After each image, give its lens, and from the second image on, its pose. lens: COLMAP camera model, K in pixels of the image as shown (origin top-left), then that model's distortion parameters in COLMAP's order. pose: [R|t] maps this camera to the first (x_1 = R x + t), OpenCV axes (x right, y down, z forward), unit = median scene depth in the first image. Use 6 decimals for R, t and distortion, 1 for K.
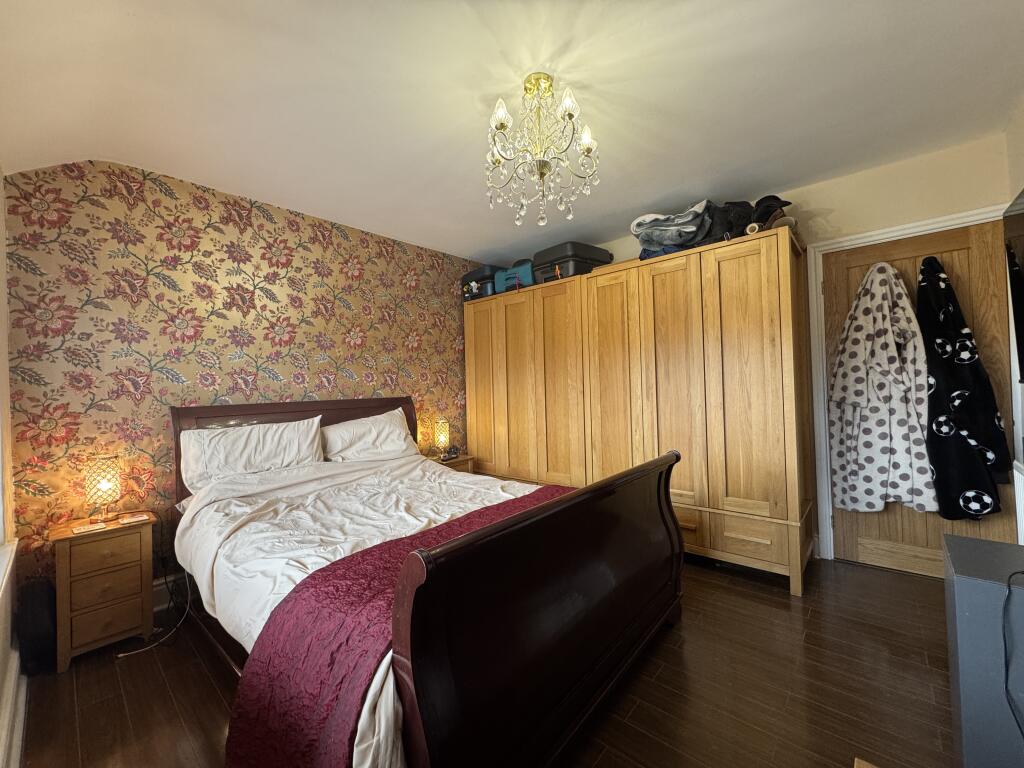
lens RADIAL K [[411.9, 0, 512.0], [0, 411.9, 384.0], [0, 0, 1]] dist [0.009175, 0.000159]
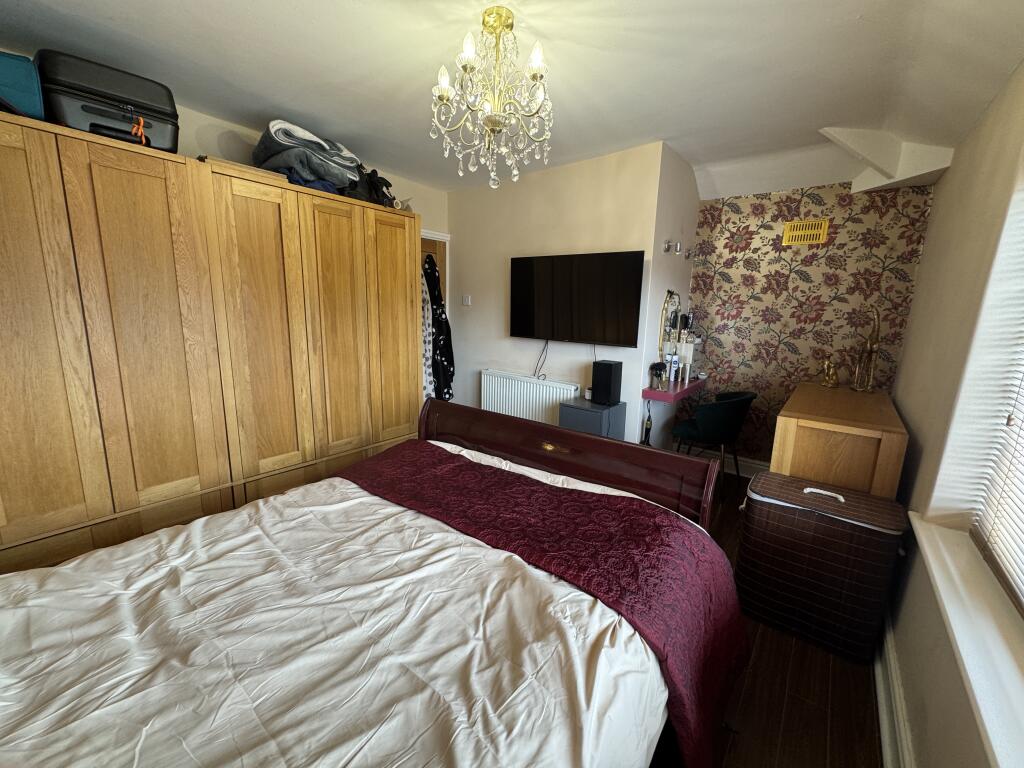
lens RADIAL K [[407.7, 0, 511.6], [0, 407.7, 384.2], [0, 0, 1]] dist [-0.003005, 0.000543]
pose [[-0.049661, -0.156637, 0.986407, -0.701422], [-0.035167, 0.987287, 0.155006, -0.059603], [-0.998147, -0.026991, -0.054538, 0.754434]]
